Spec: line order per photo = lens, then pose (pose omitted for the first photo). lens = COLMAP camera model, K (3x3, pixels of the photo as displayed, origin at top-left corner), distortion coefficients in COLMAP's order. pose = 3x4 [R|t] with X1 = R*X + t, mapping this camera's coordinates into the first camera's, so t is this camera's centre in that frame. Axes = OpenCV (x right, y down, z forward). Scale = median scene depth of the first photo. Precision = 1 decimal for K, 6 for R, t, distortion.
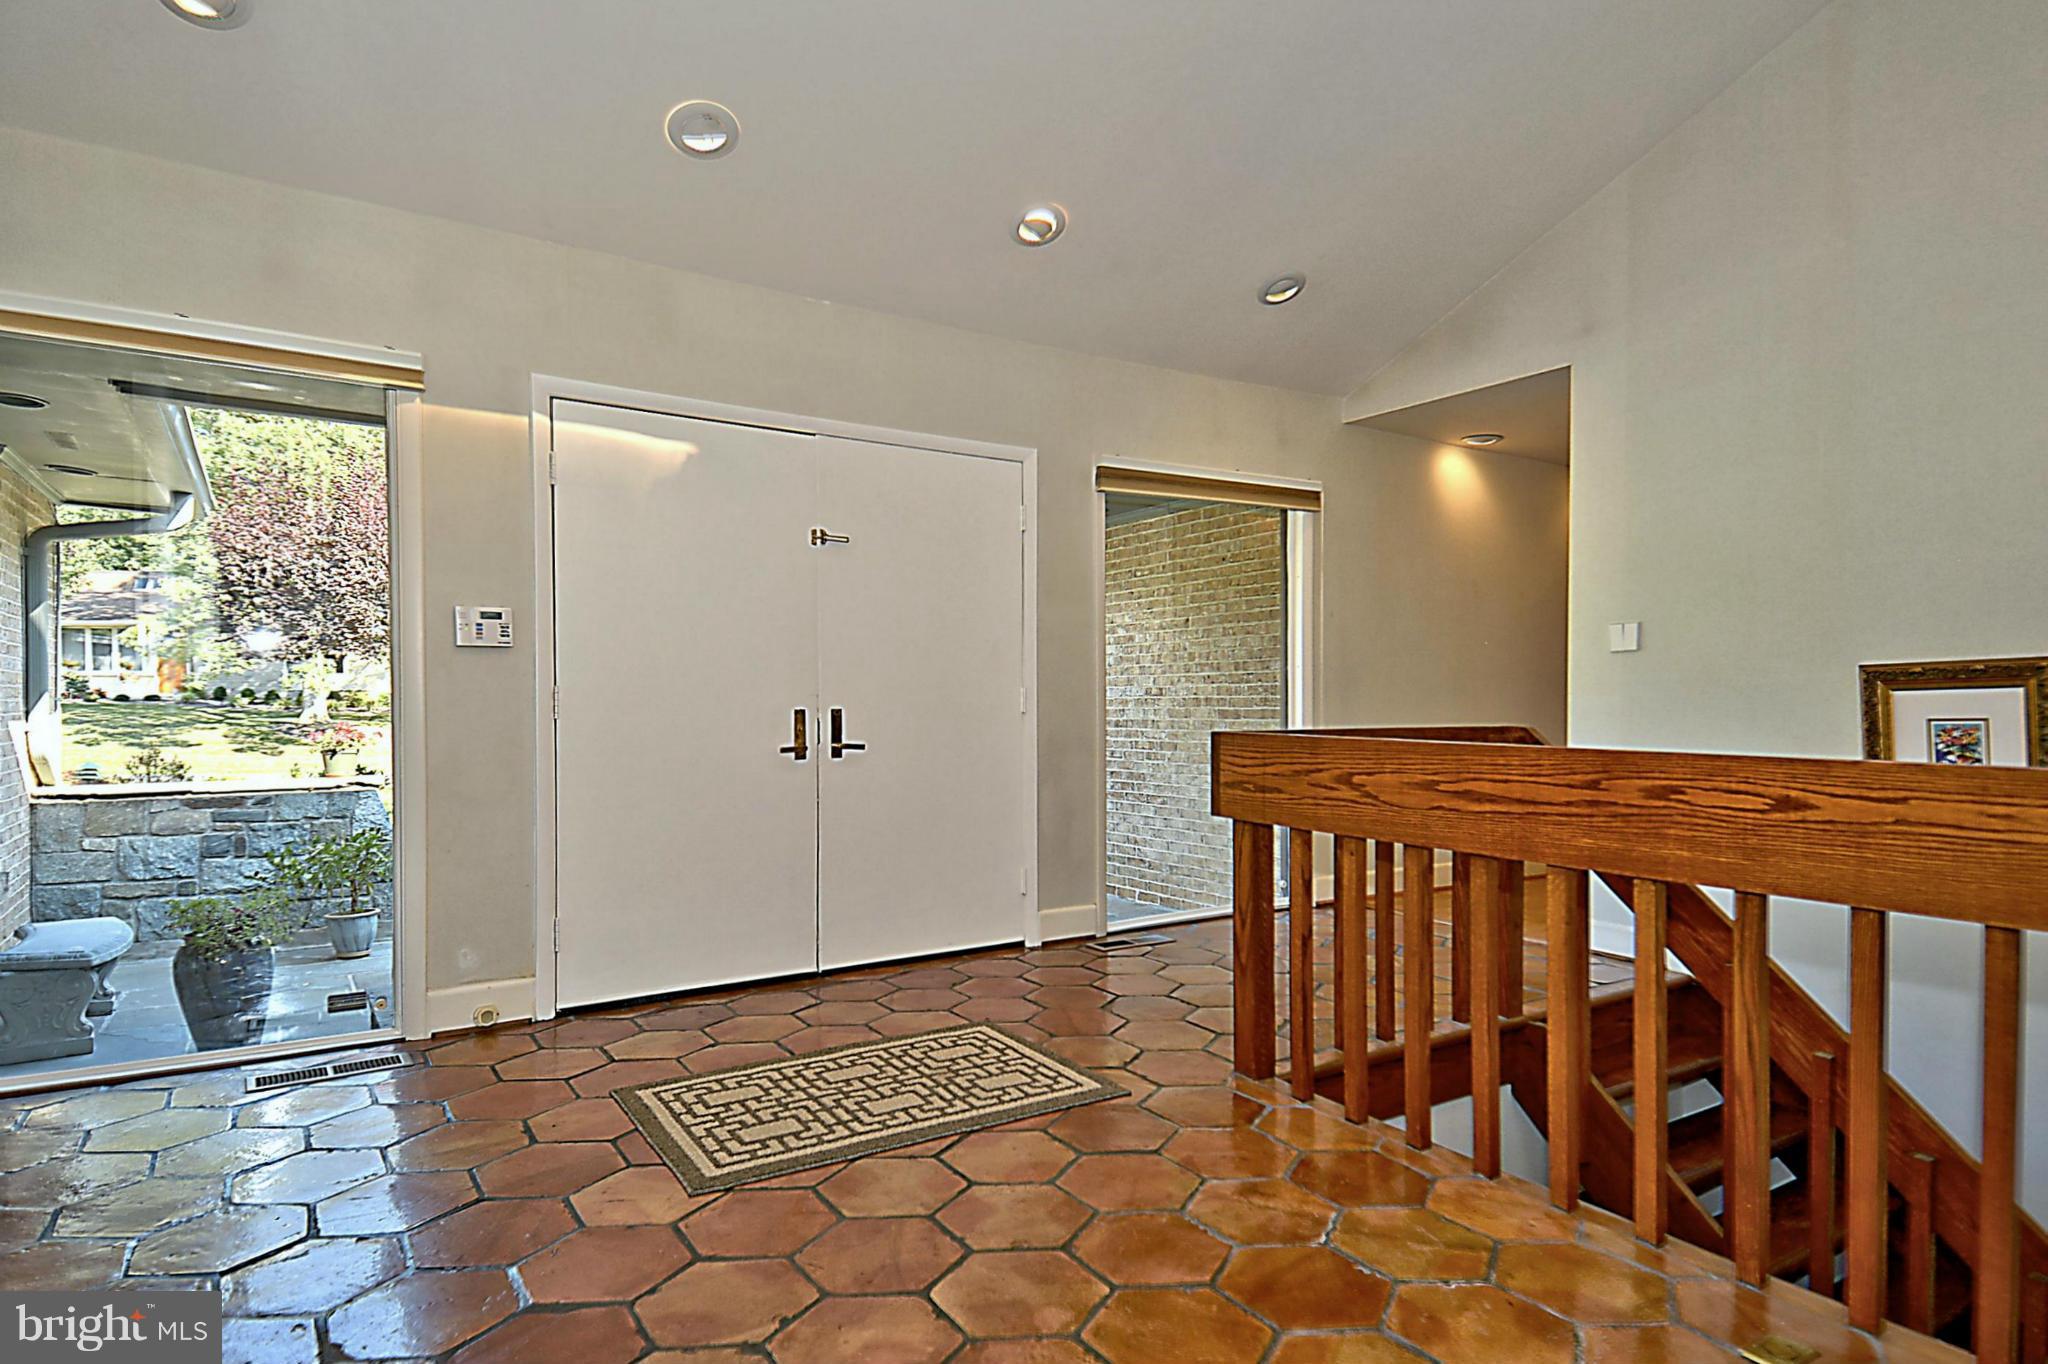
lens RADIAL K [[1119.8, 0, 1027.2], [0, 1119.8, 668.0], [0, 0, 1]] dist [0.072564, -0.054517]
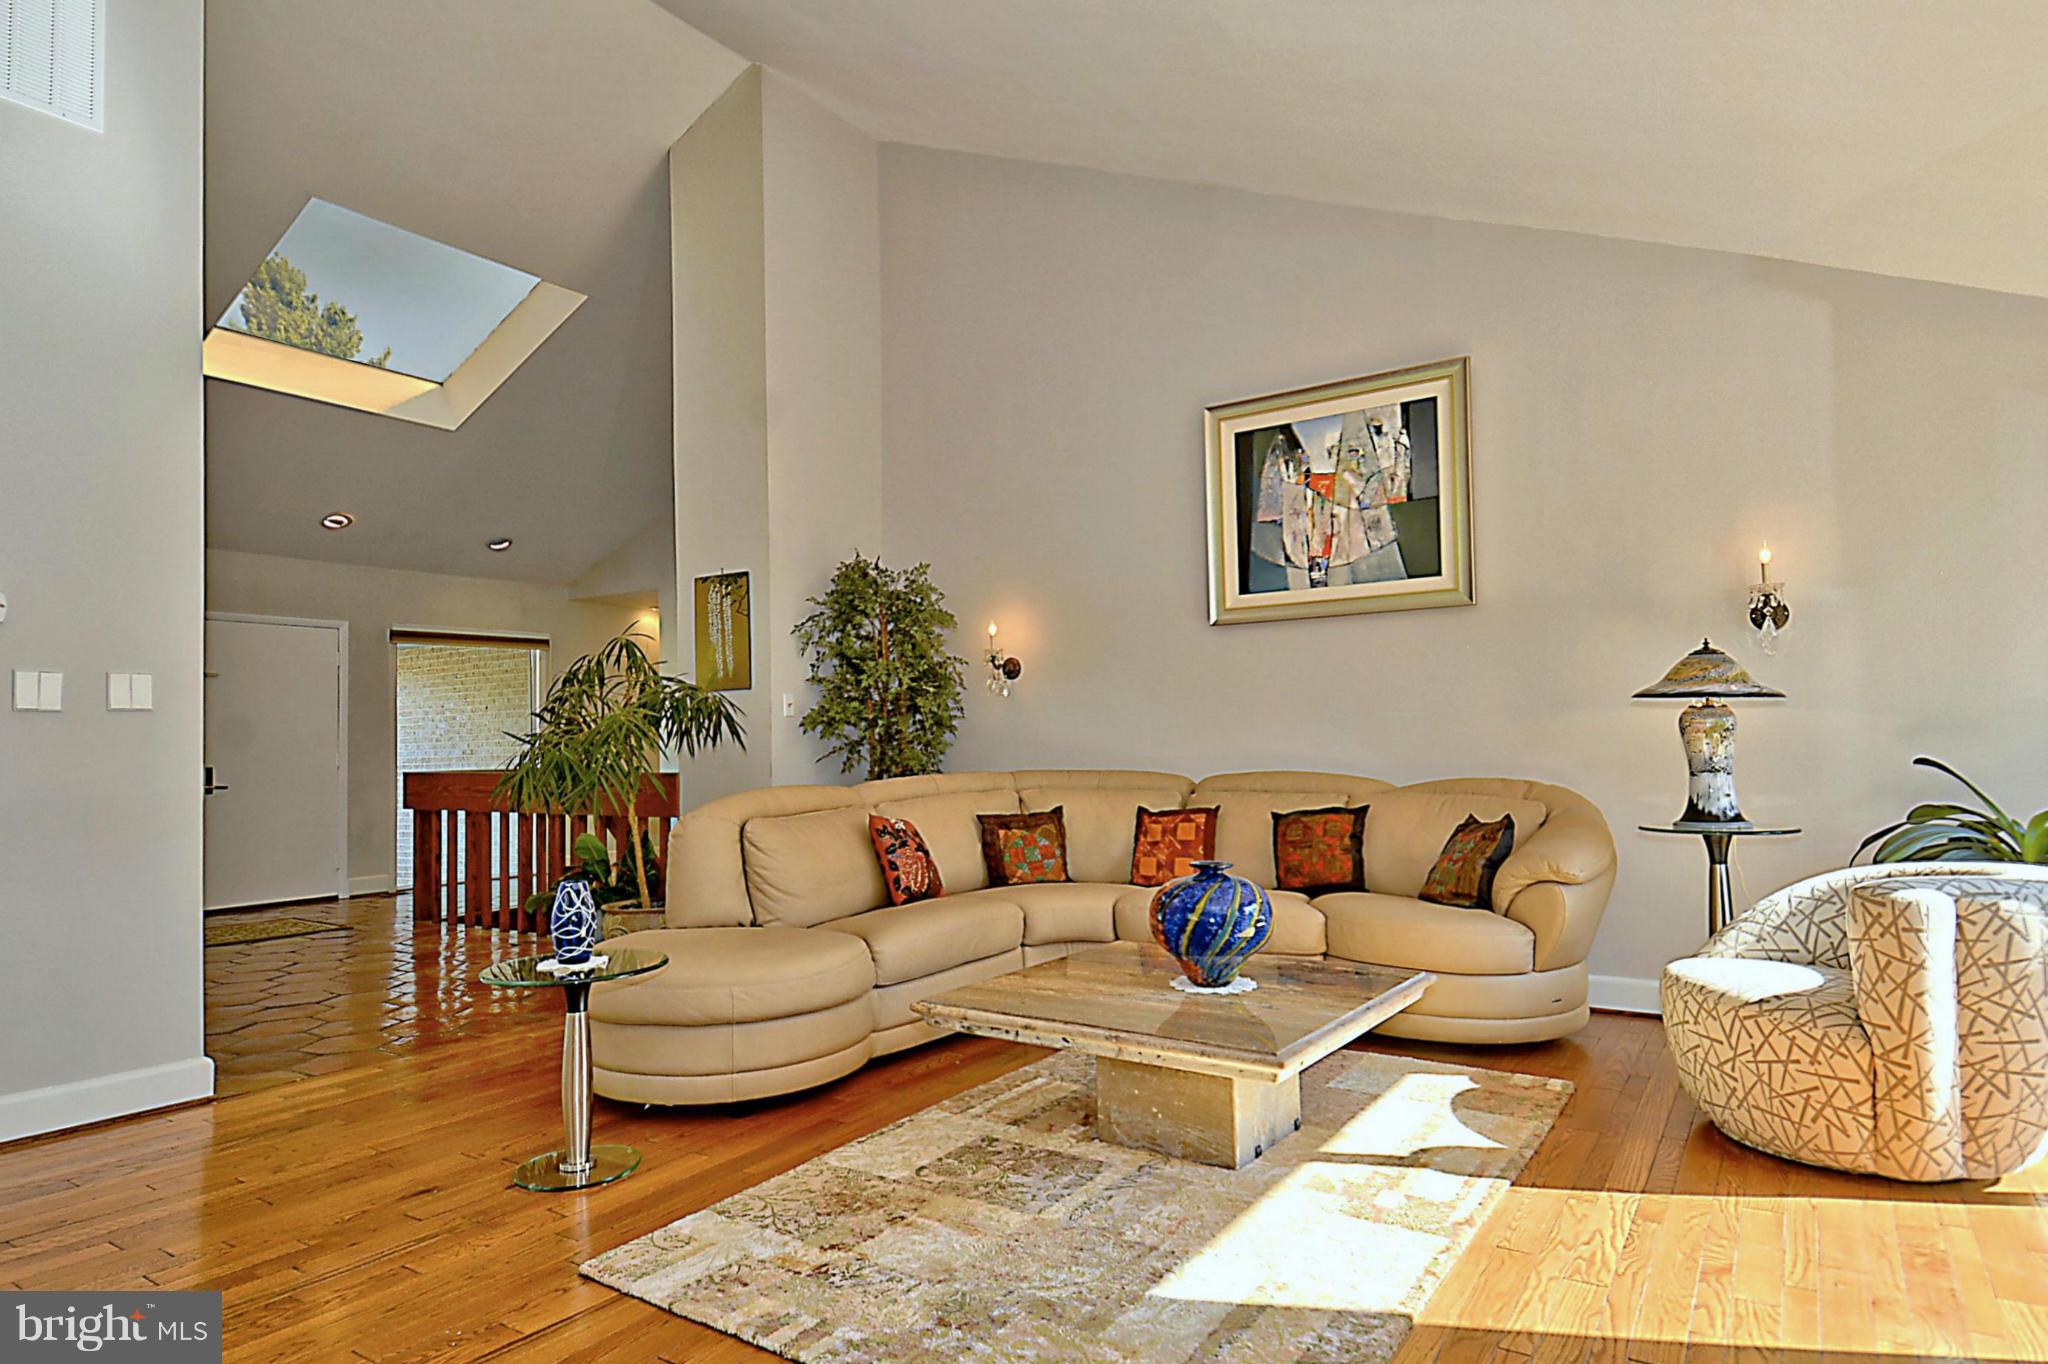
lens RADIAL K [[1119.8, 0, 1027.2], [0, 1119.8, 668.0], [0, 0, 1]] dist [0.072564, -0.054517]
pose [[0.922204, 0.010028, 0.386574, 0.310905], [0.008231, 0.998928, -0.045548, -0.025550], [-0.386617, 0.045186, 0.921133, -1.137522]]
